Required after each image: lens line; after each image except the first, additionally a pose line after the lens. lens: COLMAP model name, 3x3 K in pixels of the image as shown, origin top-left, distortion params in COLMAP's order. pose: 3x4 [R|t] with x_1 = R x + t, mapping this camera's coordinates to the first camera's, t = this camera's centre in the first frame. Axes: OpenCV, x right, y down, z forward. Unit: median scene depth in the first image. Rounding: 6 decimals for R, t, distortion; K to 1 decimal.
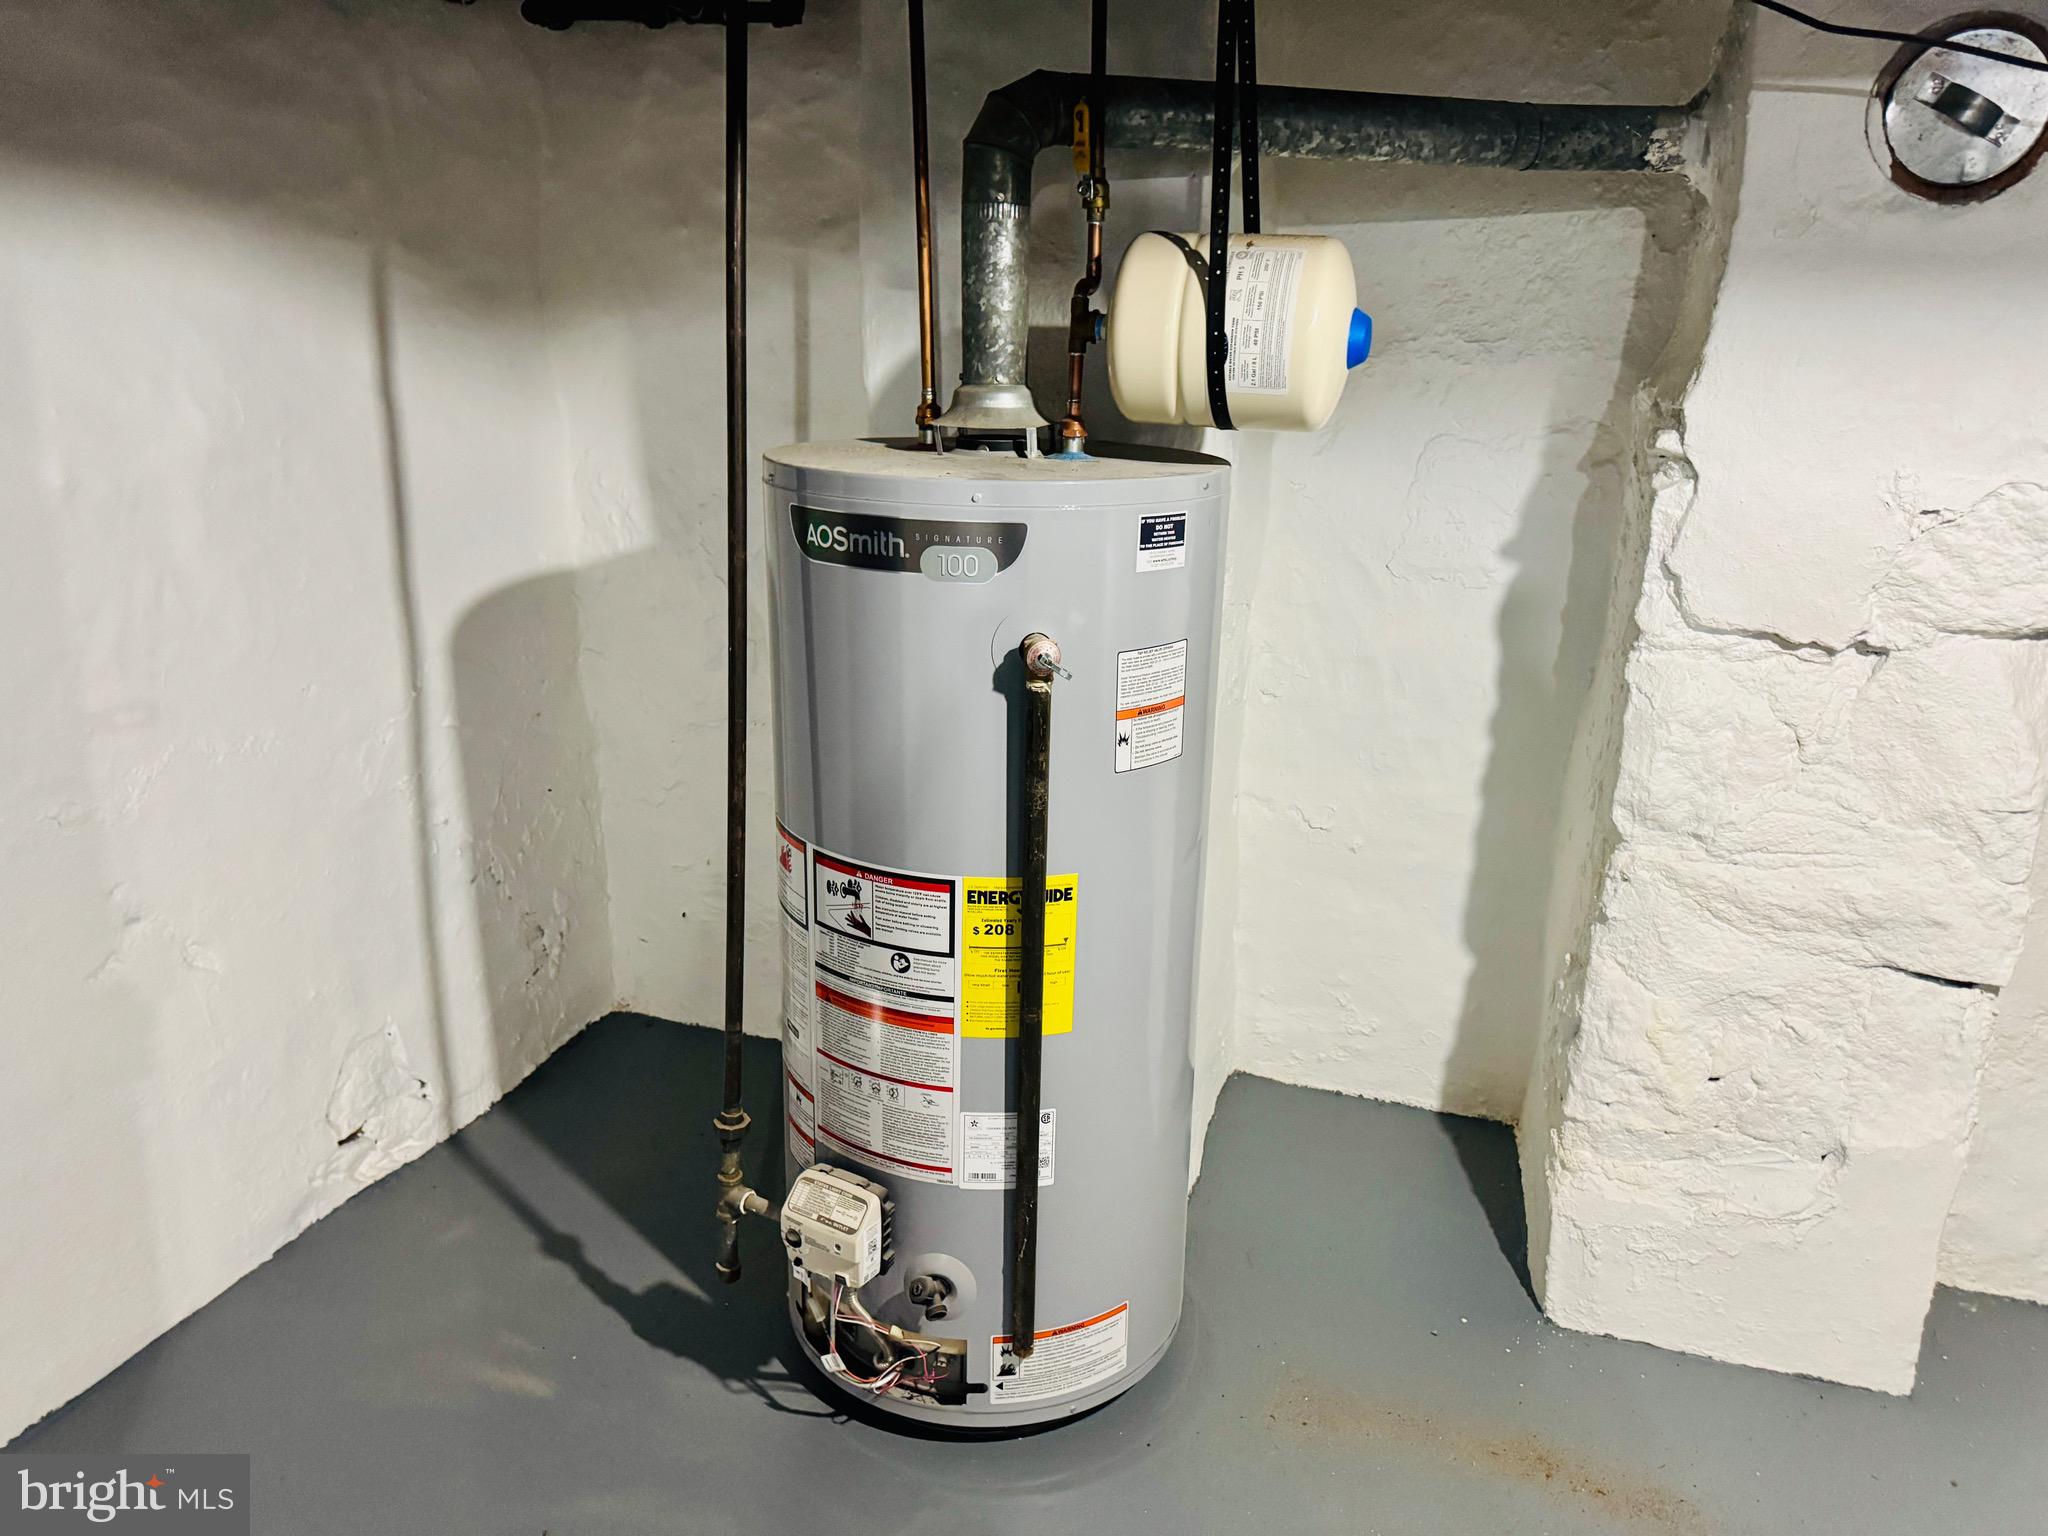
lens RADIAL K [[1440.7, 0, 1012.4], [0, 1440.7, 794.6], [0, 0, 1]] dist [0.089855, -0.161682]
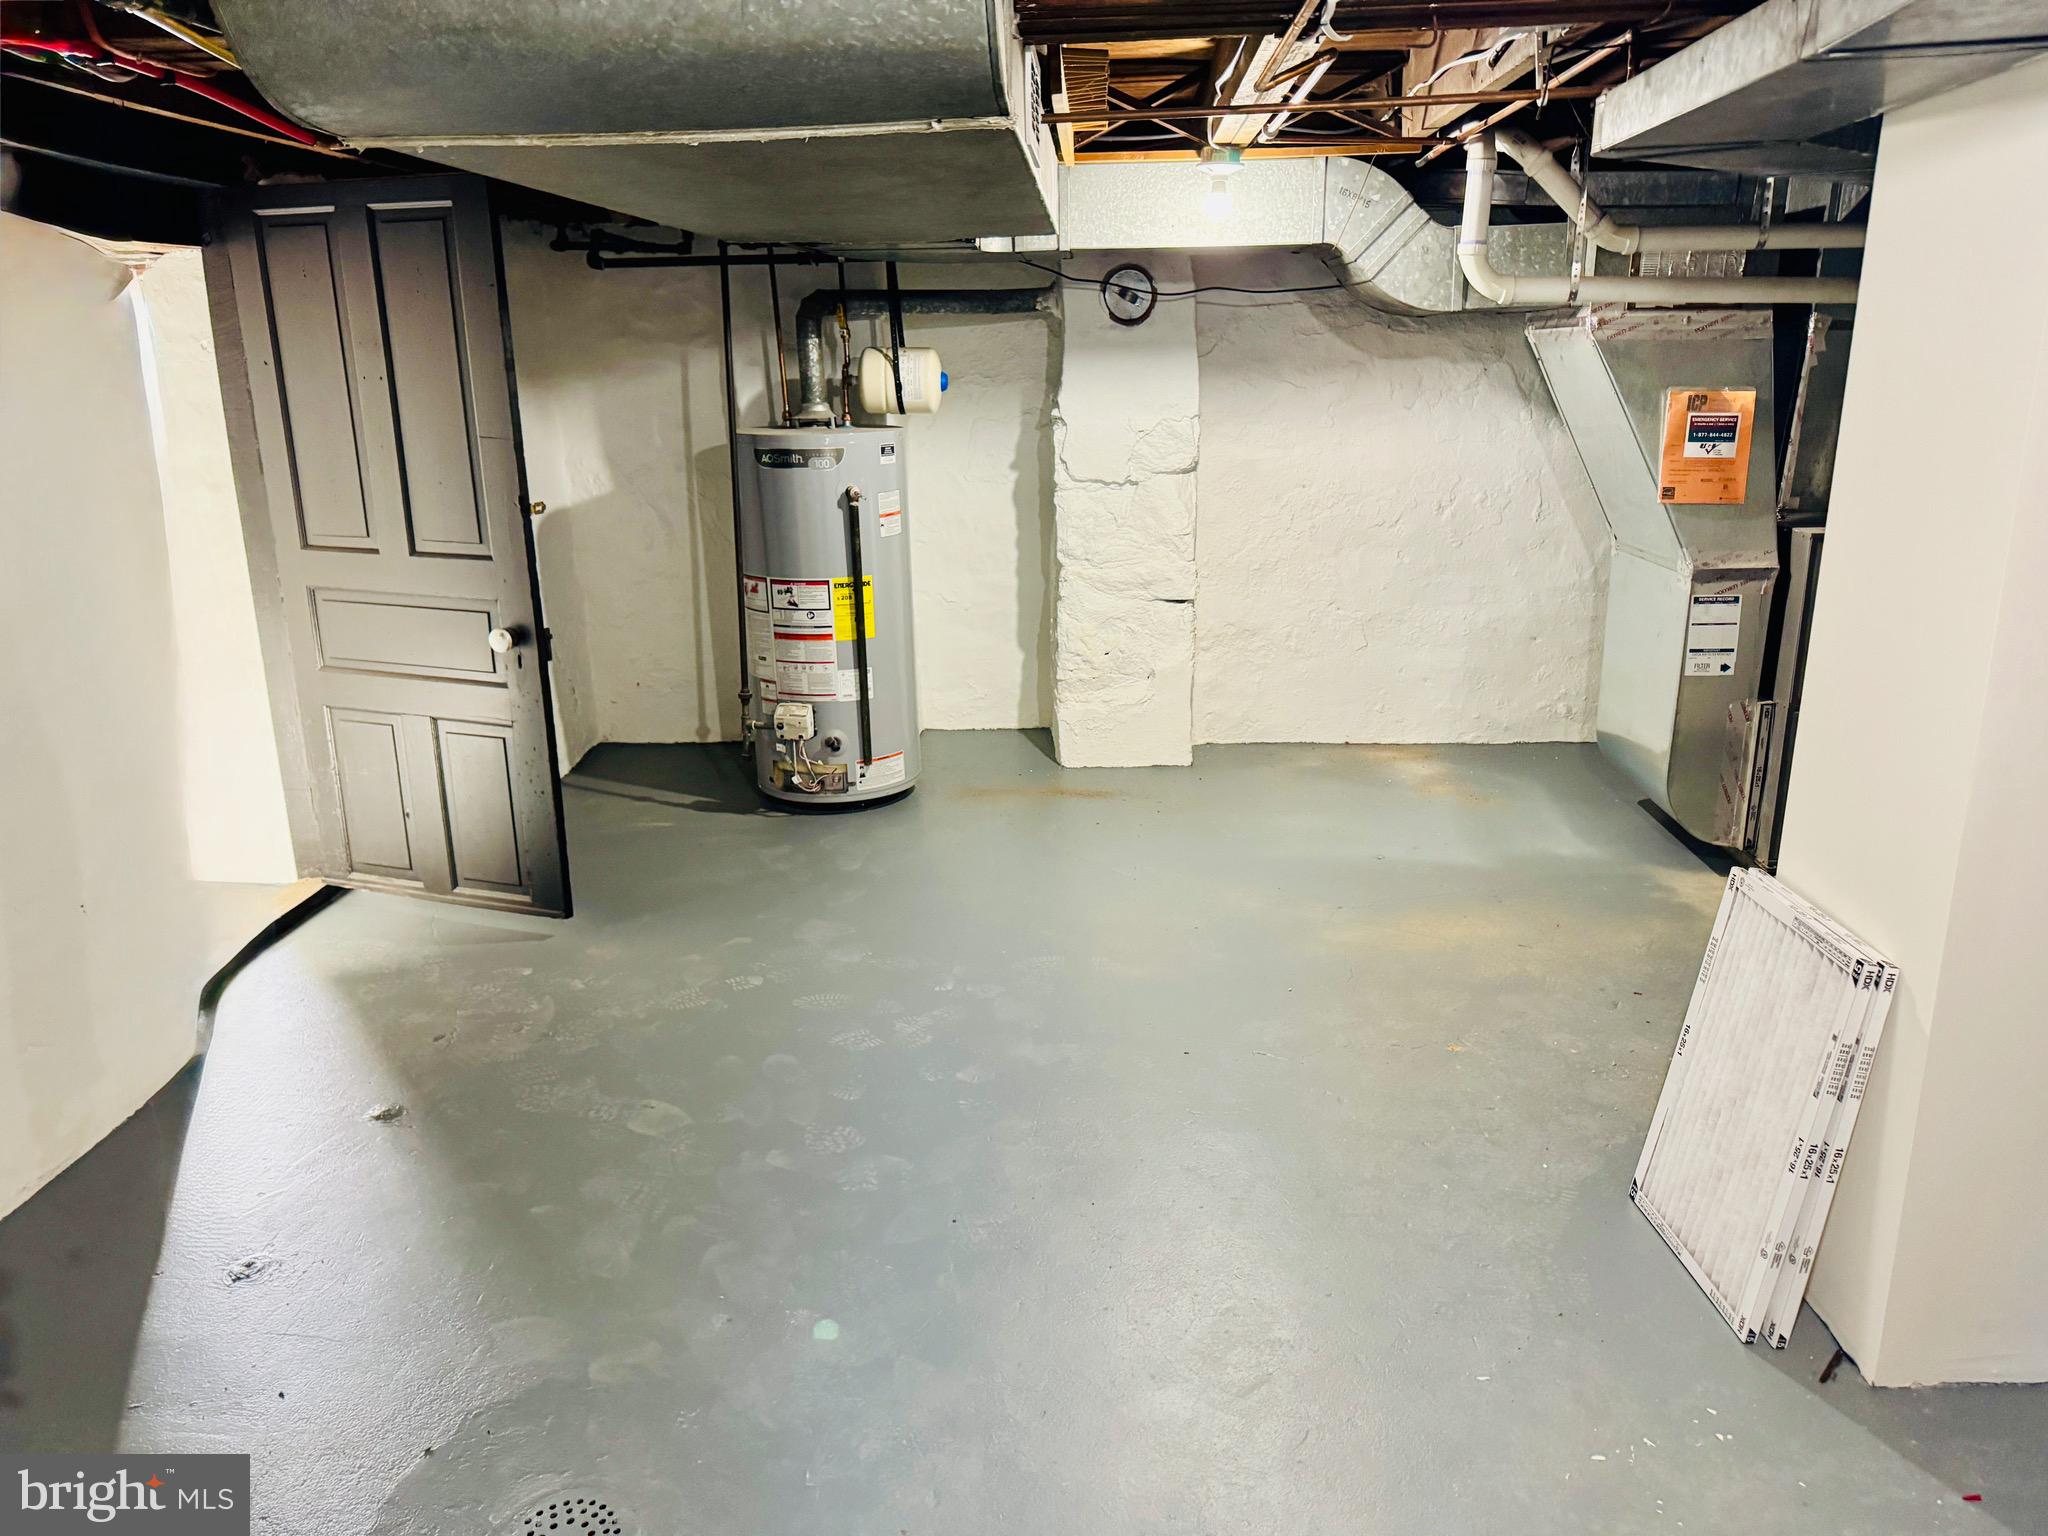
lens RADIAL K [[1440.7, 0, 1012.4], [0, 1440.7, 794.6], [0, 0, 1]] dist [0.089855, -0.161682]
pose [[0.957105, -0.121645, 0.262967, -0.456221], [0.125049, 0.992143, 0.003818, 0.473978], [-0.261366, 0.029229, 0.964797, -1.671891]]
